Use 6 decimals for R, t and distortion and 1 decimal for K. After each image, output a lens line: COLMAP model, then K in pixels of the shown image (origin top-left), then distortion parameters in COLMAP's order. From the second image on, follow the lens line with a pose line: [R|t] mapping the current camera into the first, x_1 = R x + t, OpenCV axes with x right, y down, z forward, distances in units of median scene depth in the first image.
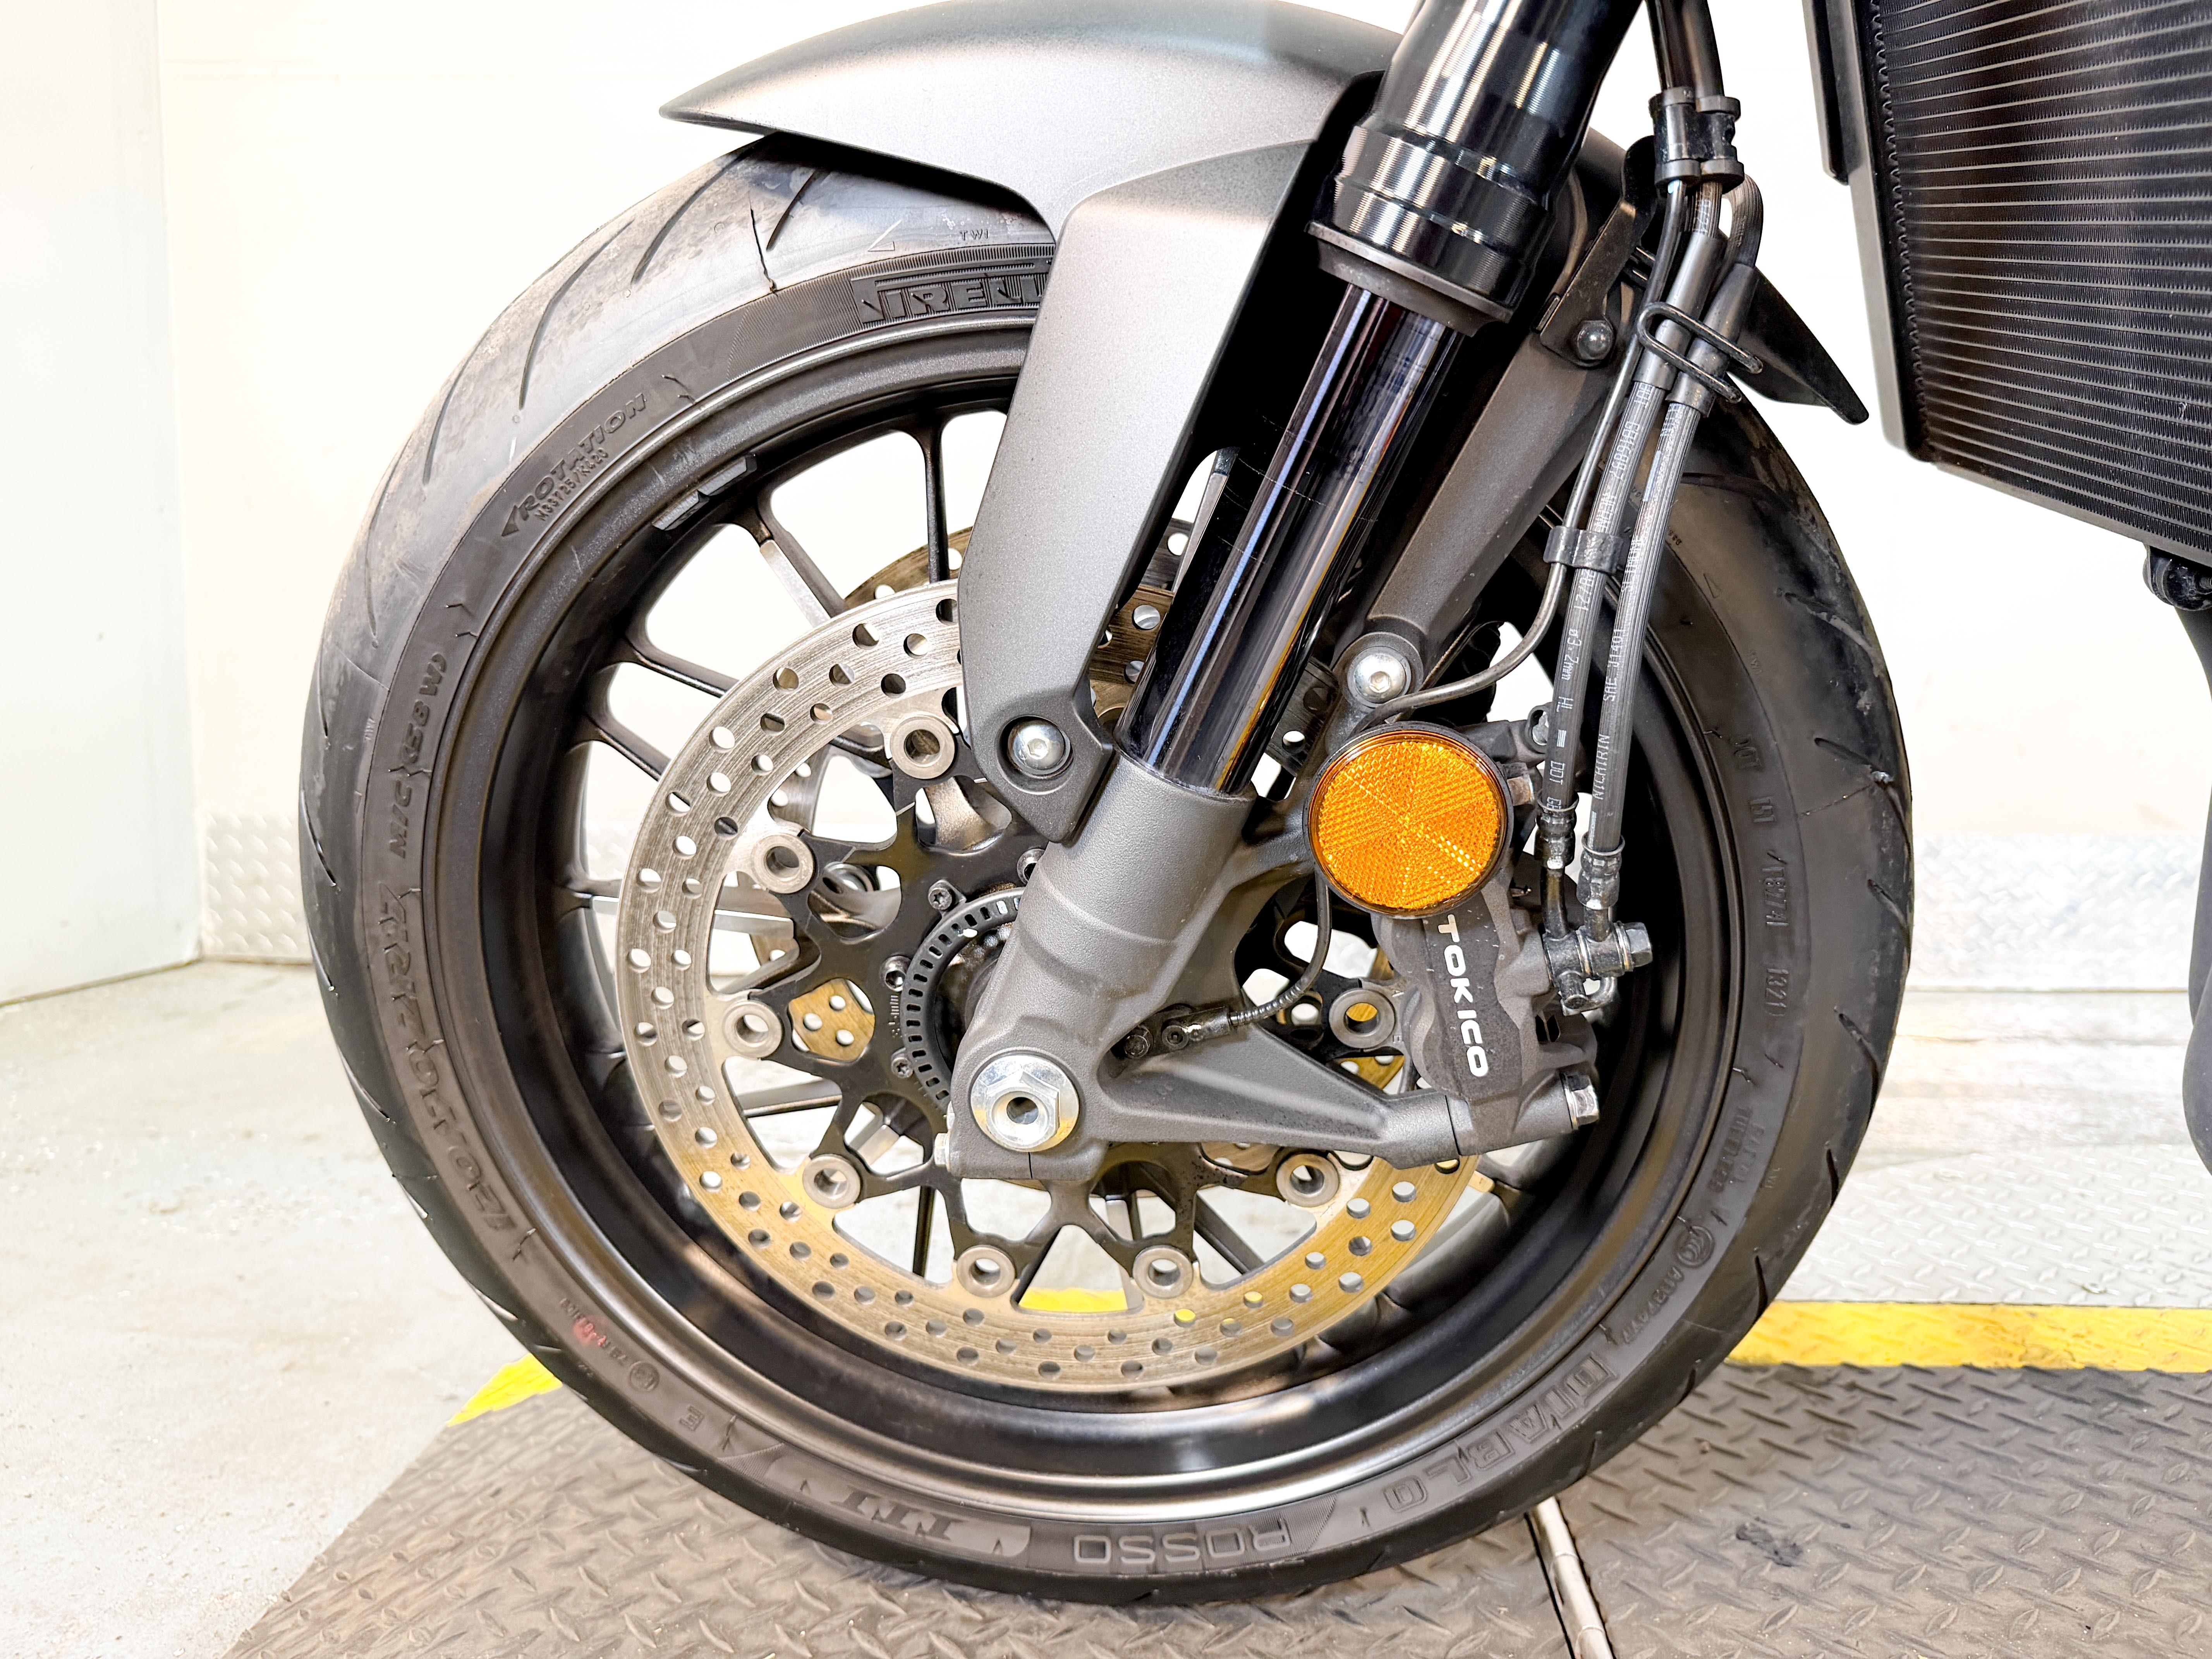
lens RADIAL K [[1655.7, 0, 1097.8], [0, 1655.7, 827.2], [0, 0, 1]] dist [-0.081615, 0.068345]
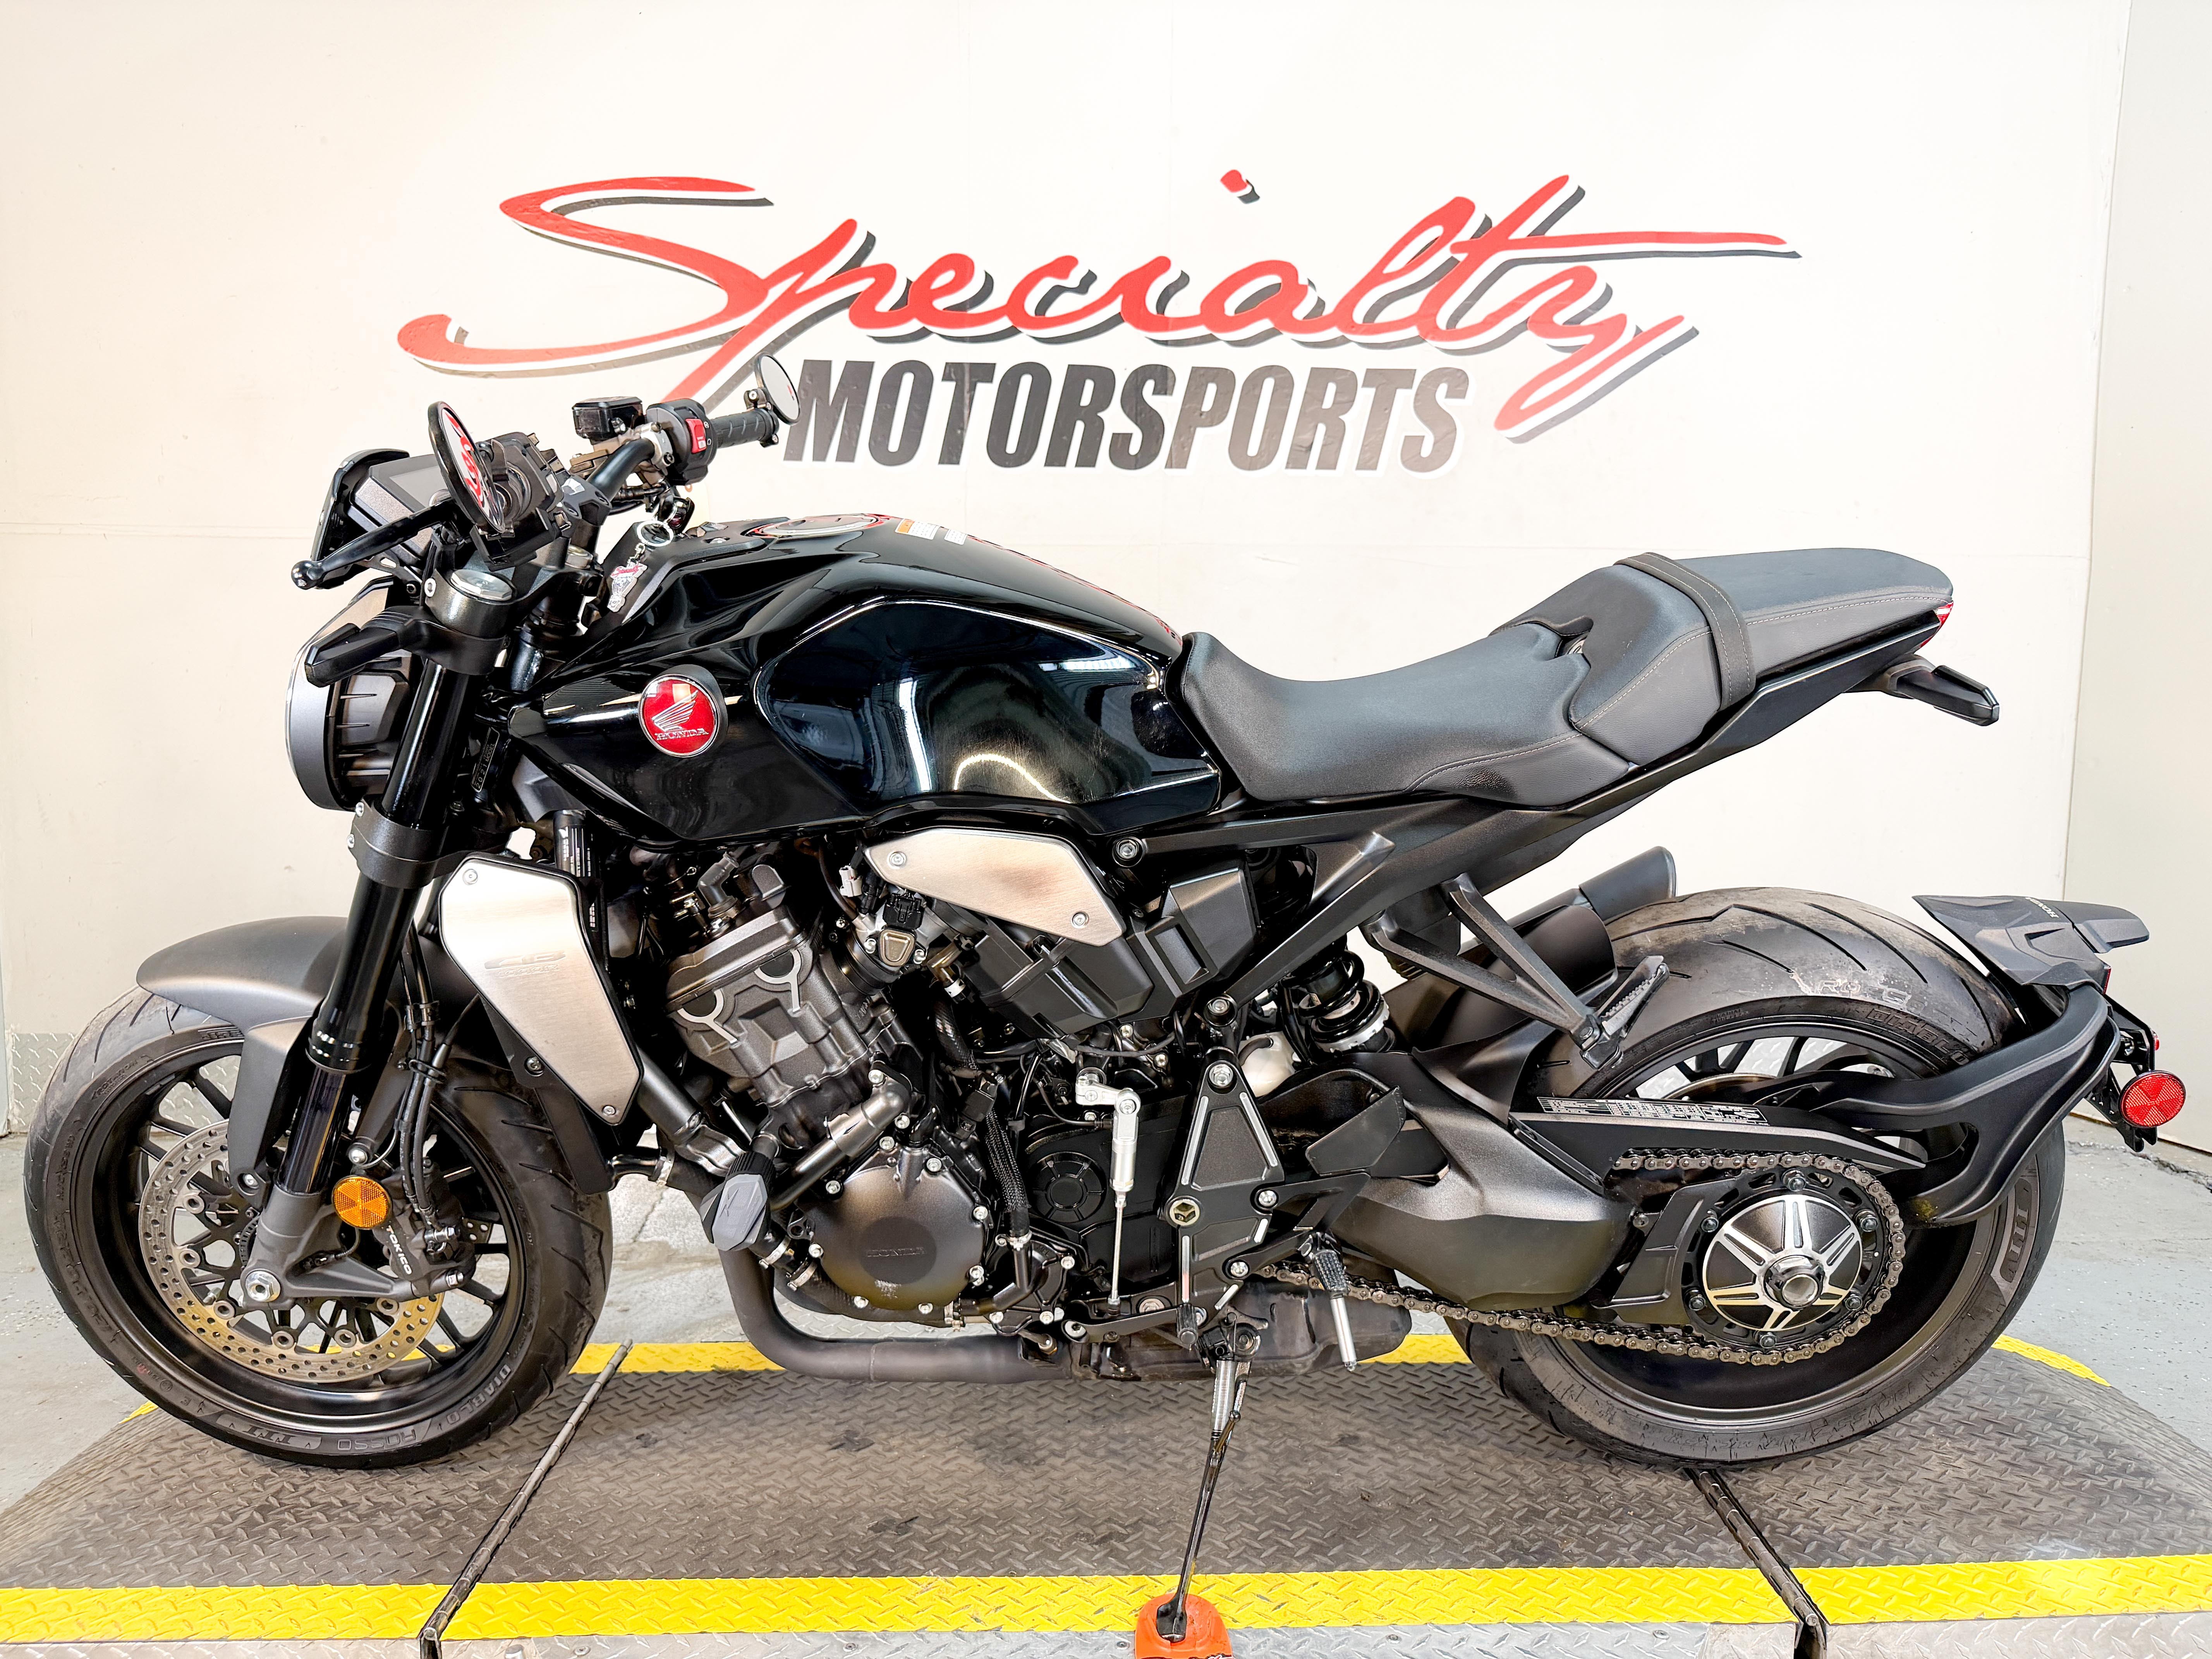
lens RADIAL K [[1598.4, 0, 1100.0], [0, 1598.4, 843.3], [0, 0, 1]] dist [-0.002497, 0.000415]
pose [[0.996207, -0.011821, 0.086214, 1.073265], [0.013690, 0.999683, -0.021121, -0.490636], [-0.085937, 0.022222, 0.996053, -1.817086]]
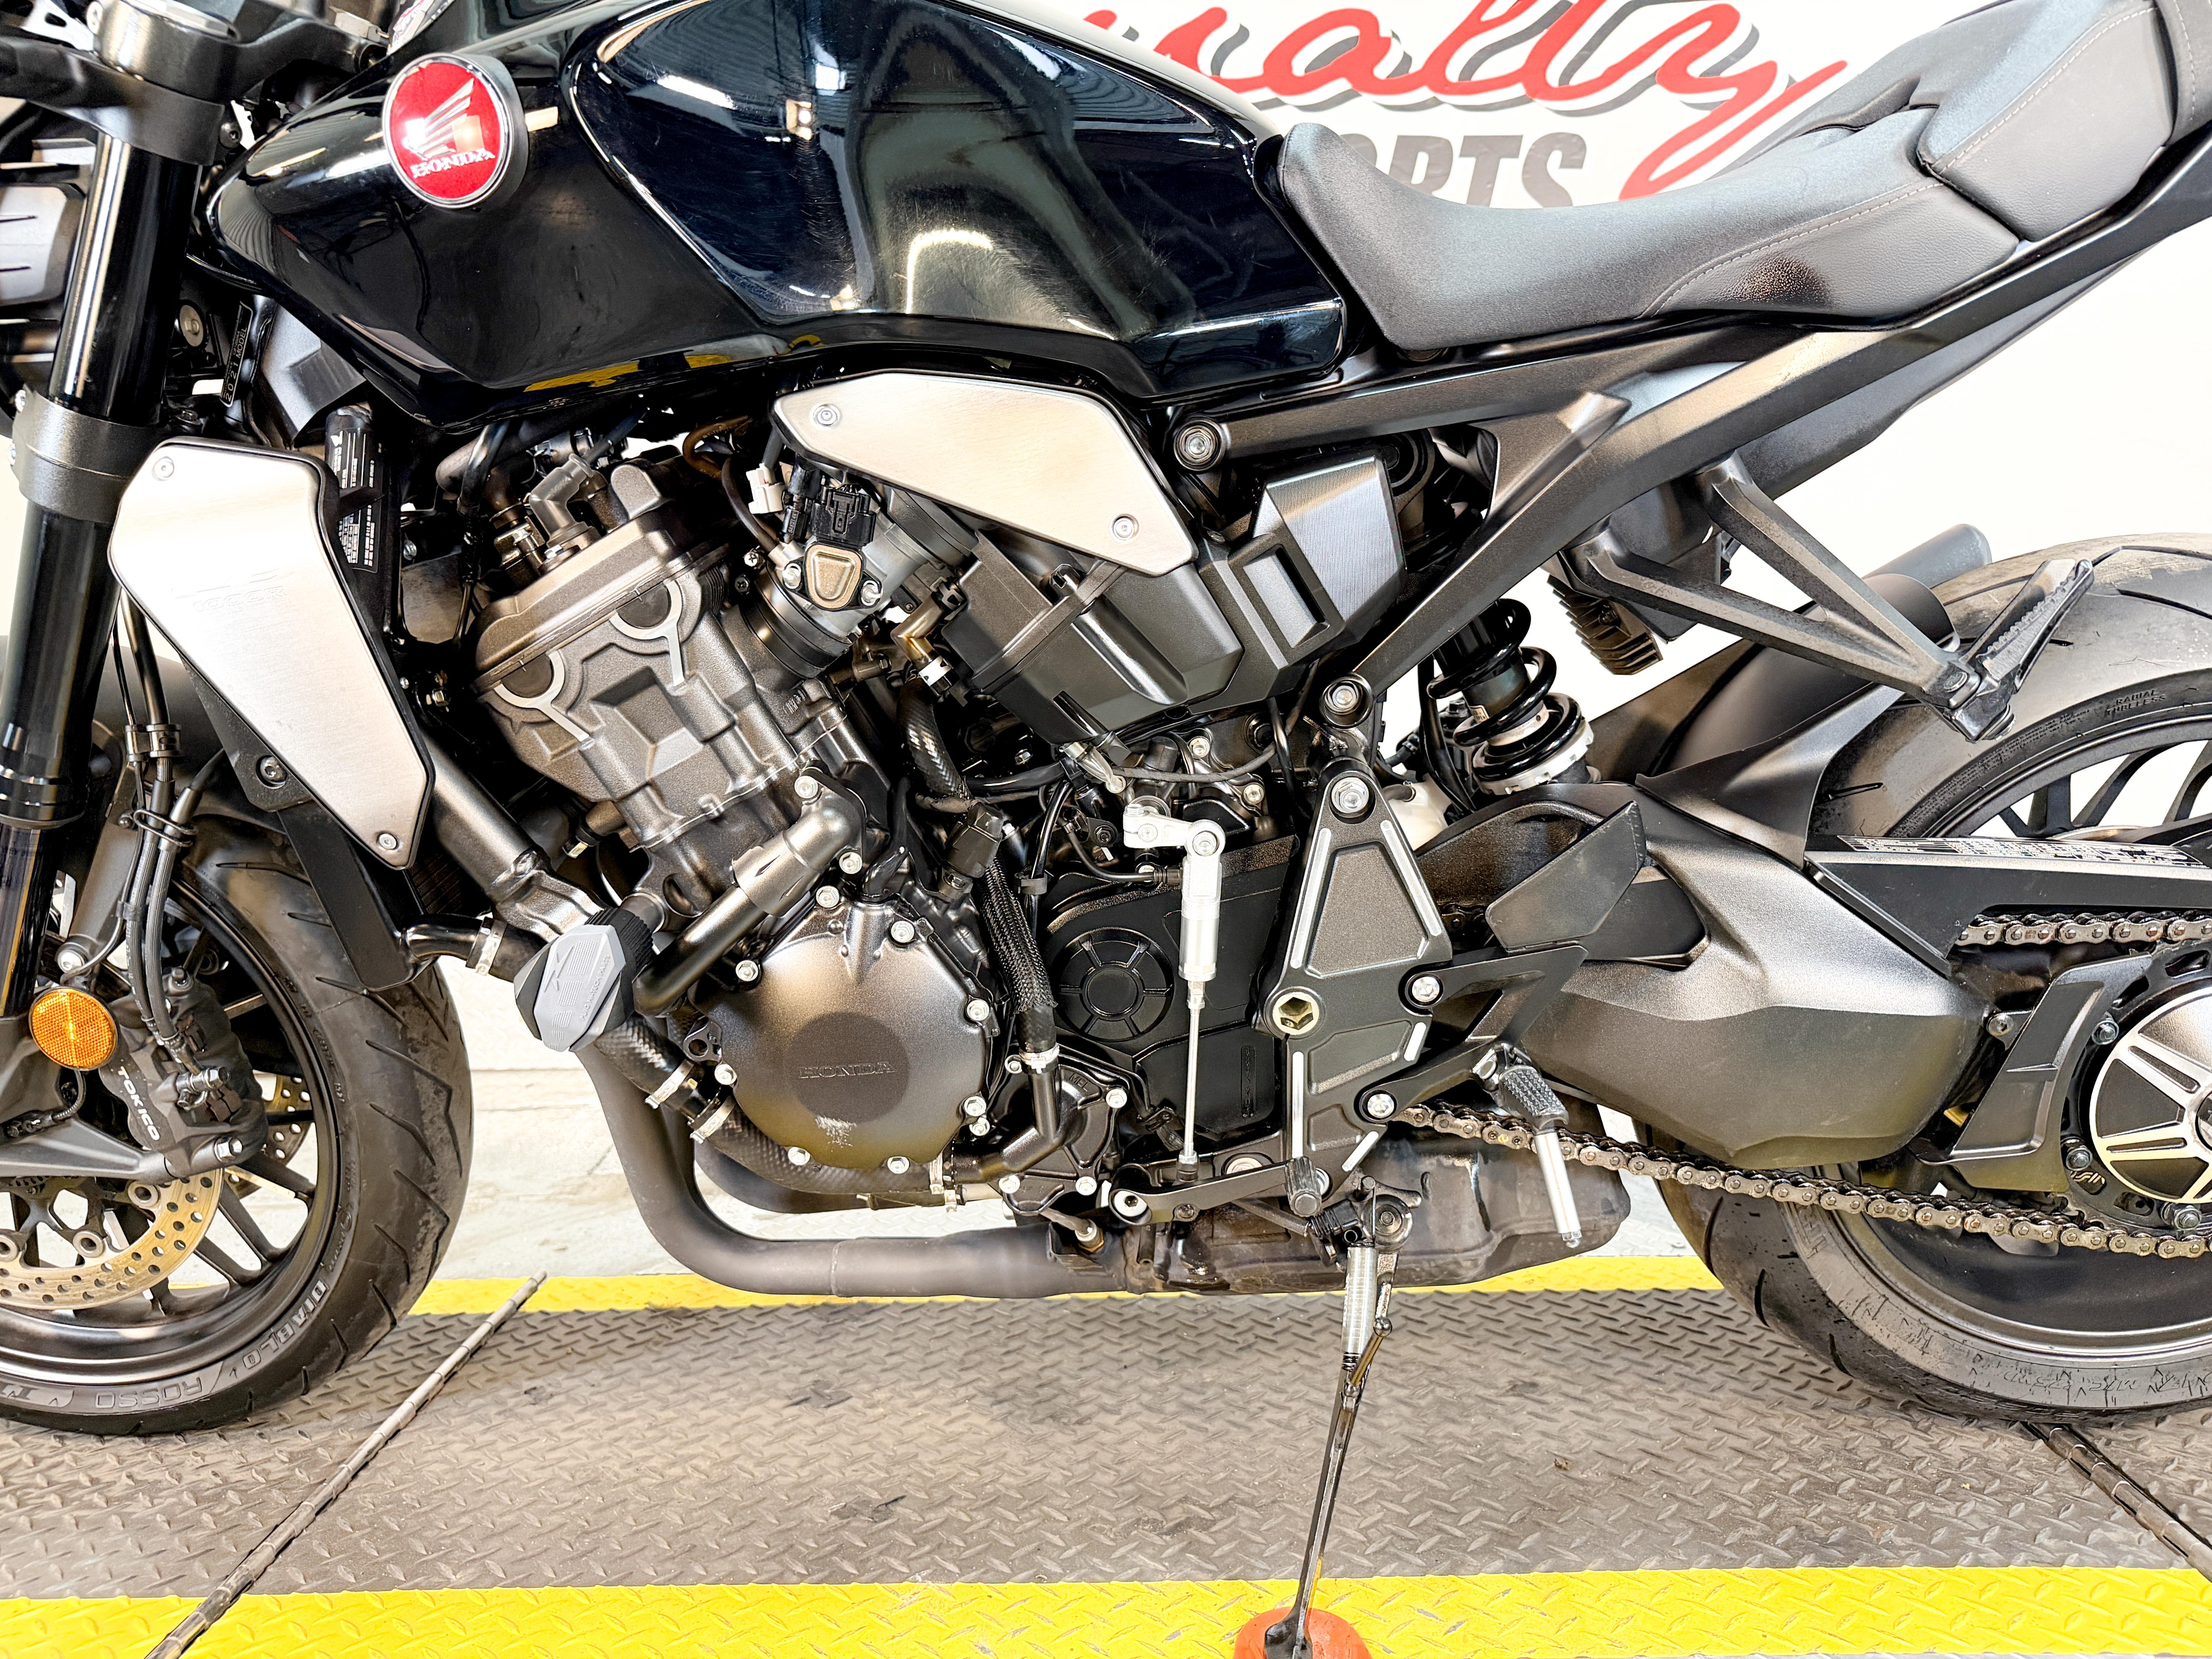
lens RADIAL K [[1603.7, 0, 1106.0], [0, 1603.7, 829.5], [0, 0, 1]] dist [-0.031244, 0.044112]
pose [[0.998071, -0.027622, 0.055592, 1.134776], [0.029775, 0.998823, -0.038288, -0.115277], [-0.054469, 0.039869, 0.997719, -0.980686]]
